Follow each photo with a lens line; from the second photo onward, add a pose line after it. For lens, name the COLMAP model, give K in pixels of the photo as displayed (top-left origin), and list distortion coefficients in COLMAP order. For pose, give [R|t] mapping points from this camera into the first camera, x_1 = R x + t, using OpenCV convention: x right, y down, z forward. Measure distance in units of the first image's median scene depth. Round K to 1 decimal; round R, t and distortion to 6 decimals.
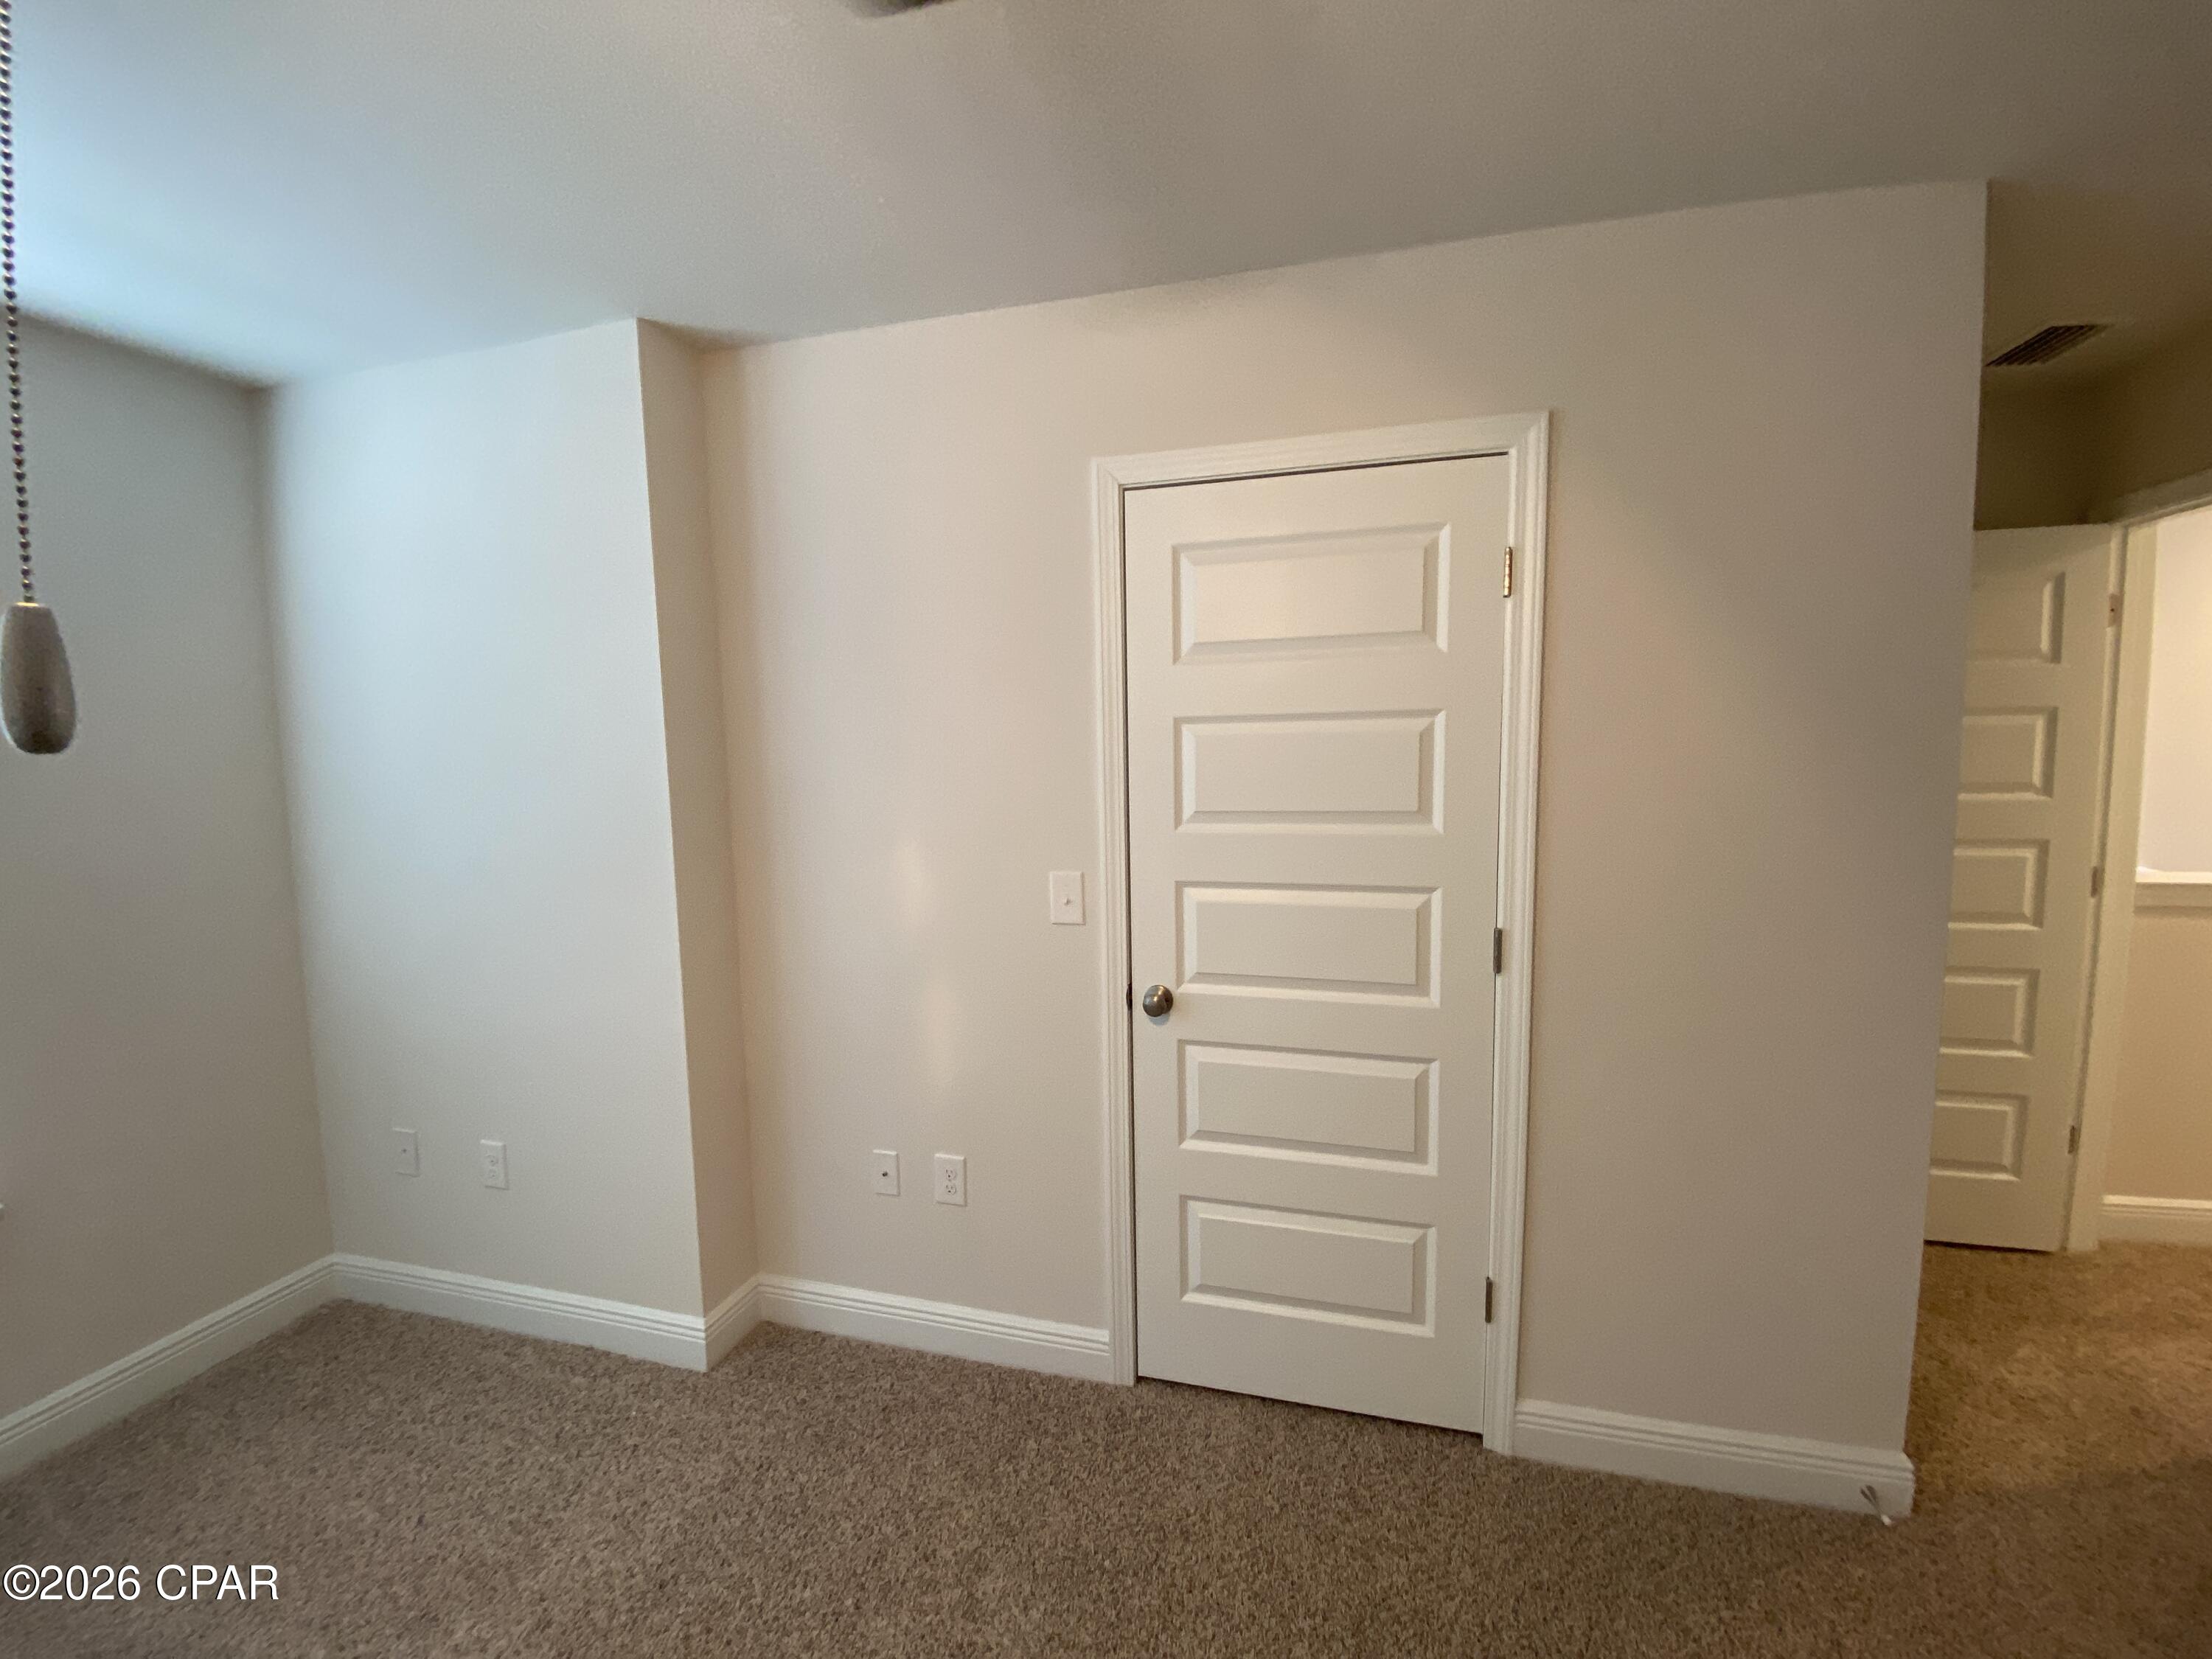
lens RADIAL K [[896.2, 0, 1106.0], [0, 896.2, 829.5], [0, 0, 1]] dist [0.017396, -0.018937]
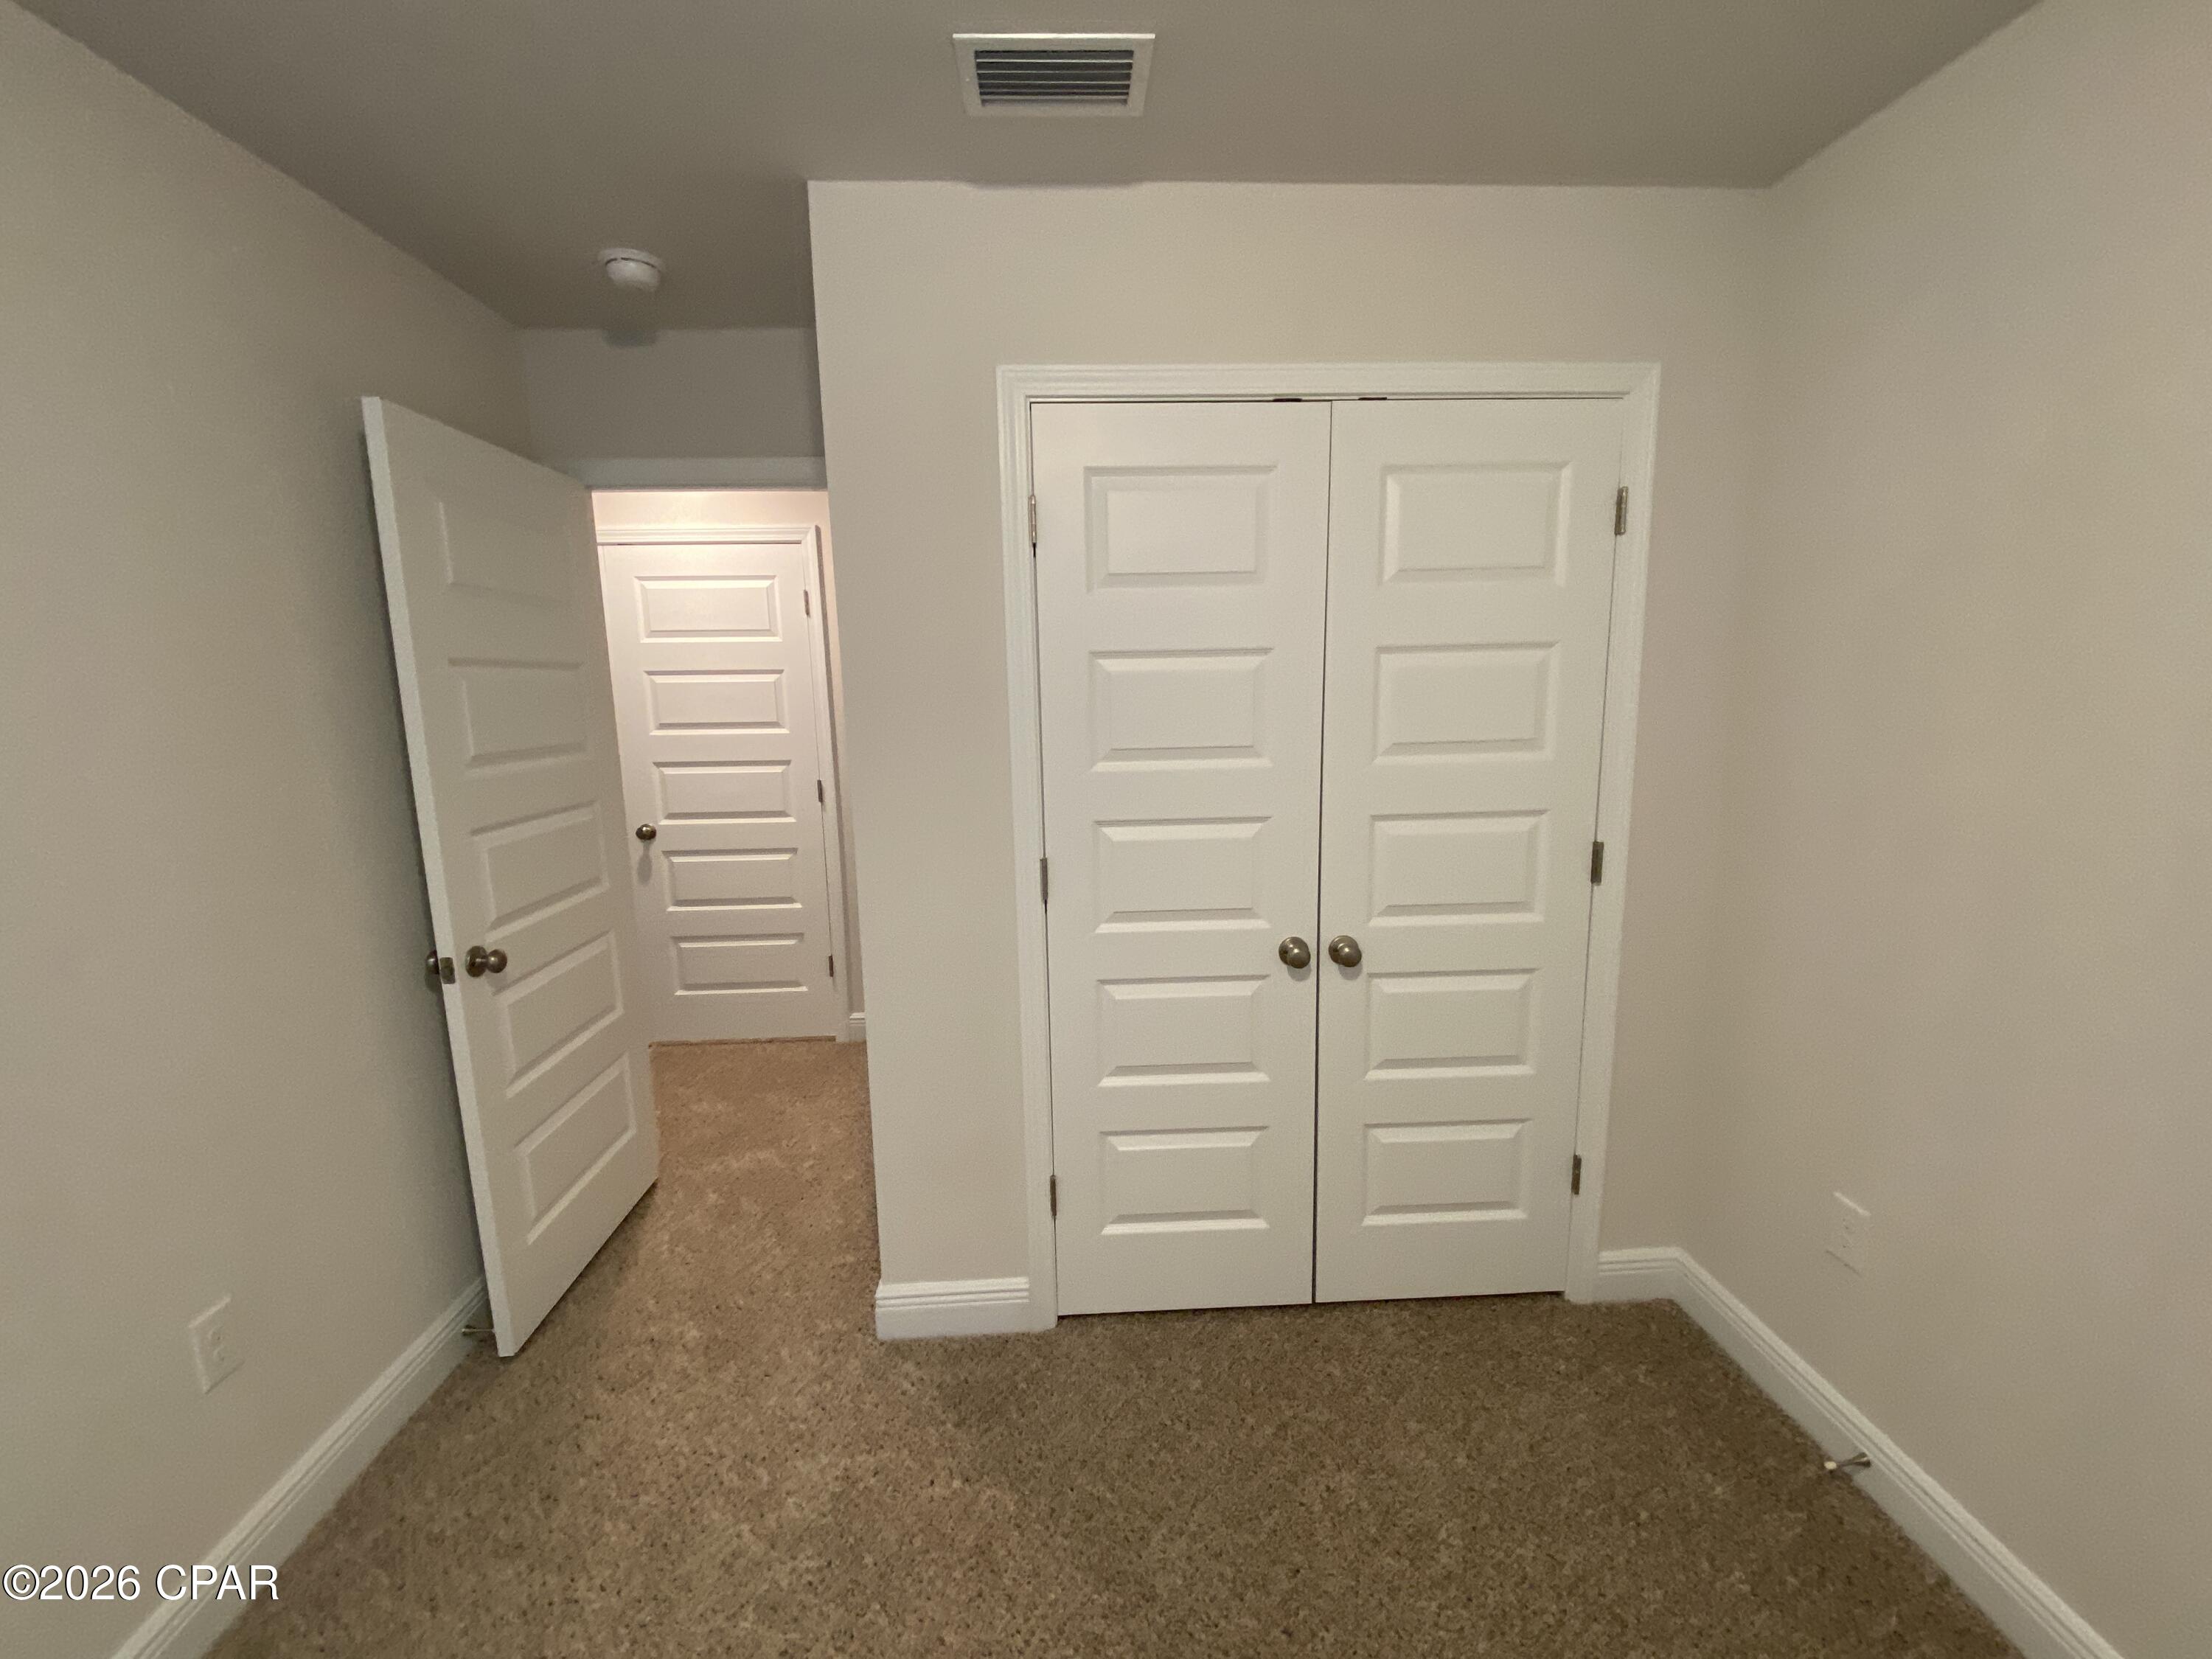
lens RADIAL K [[896.2, 0, 1106.0], [0, 896.2, 829.5], [0, 0, 1]] dist [0.017396, -0.018937]
pose [[0.946436, -0.051615, 0.318740, -0.460257], [0.030849, 0.997080, 0.069860, -0.003244], [-0.321415, -0.056285, 0.945264, 0.148244]]
